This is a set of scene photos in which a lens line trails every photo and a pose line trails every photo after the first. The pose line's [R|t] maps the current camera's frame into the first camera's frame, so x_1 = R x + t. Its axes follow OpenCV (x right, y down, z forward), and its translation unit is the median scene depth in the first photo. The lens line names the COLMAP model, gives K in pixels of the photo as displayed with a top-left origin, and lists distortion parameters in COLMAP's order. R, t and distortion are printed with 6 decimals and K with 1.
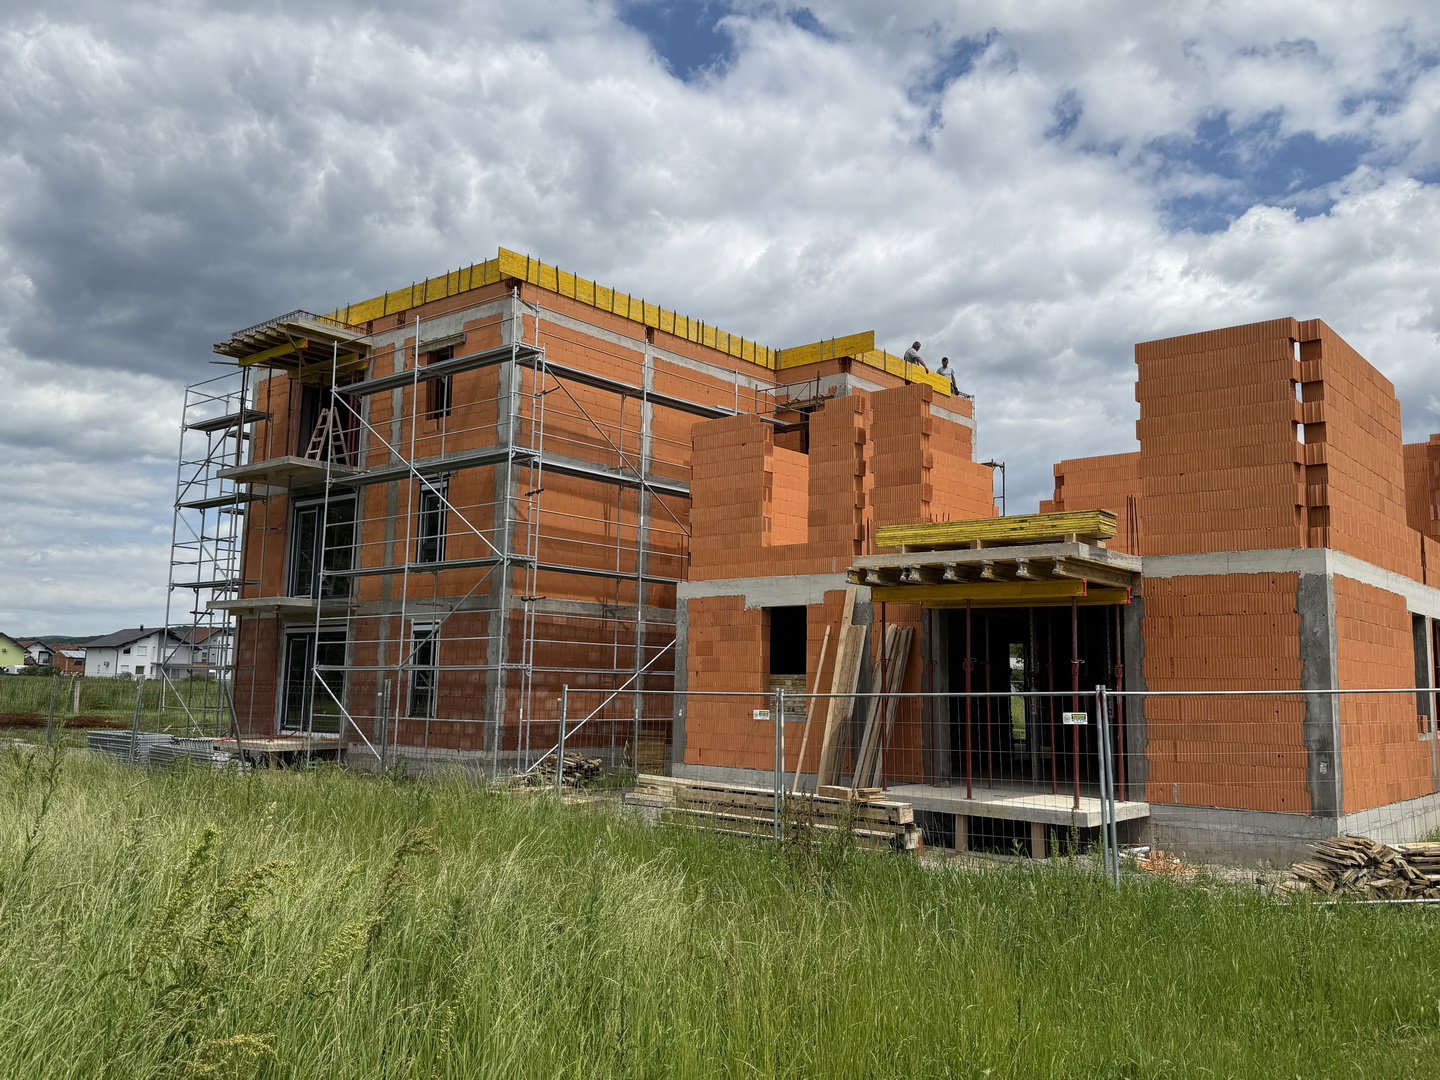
lens RADIAL K [[1203.6, 0, 732.5], [0, 1203.6, 543.2], [0, 0, 1]] dist [0.079299, -0.060111]
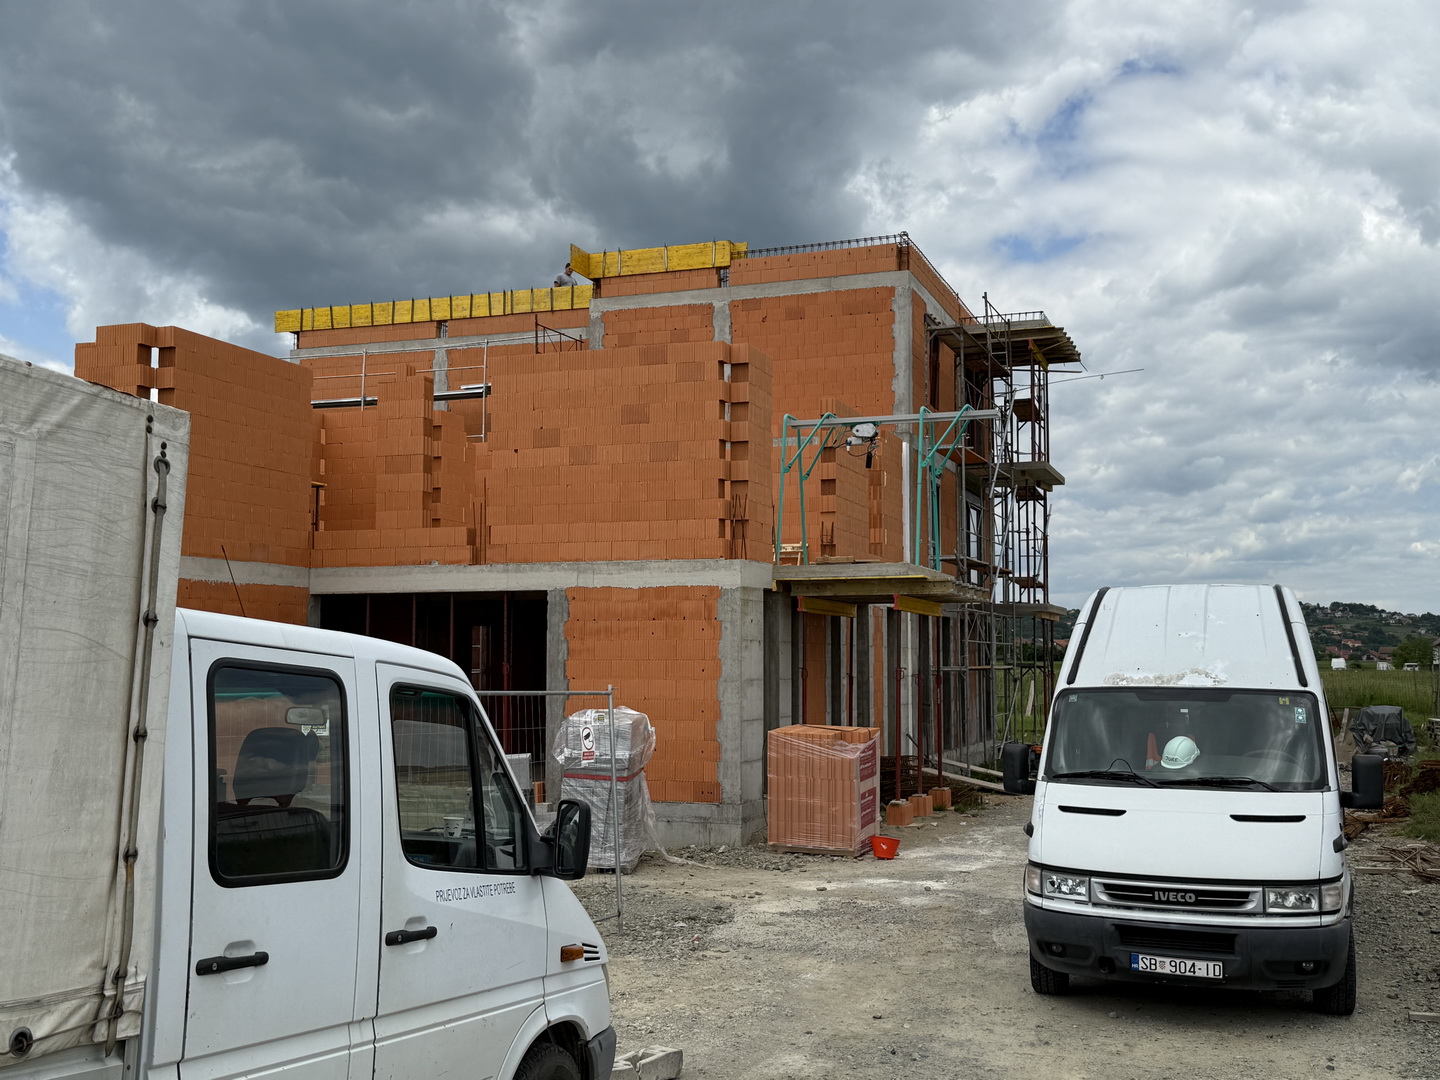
lens RADIAL K [[1537.6, 0, 710.3], [0, 1537.6, 534.9], [0, 0, 1]] dist [0.110903, 0.000000]
pose [[0.333394, -0.099116, -0.937563, 1.226666], [0.119643, 0.990866, -0.062206, 0.102576], [0.935165, -0.091433, 0.342207, 0.803390]]
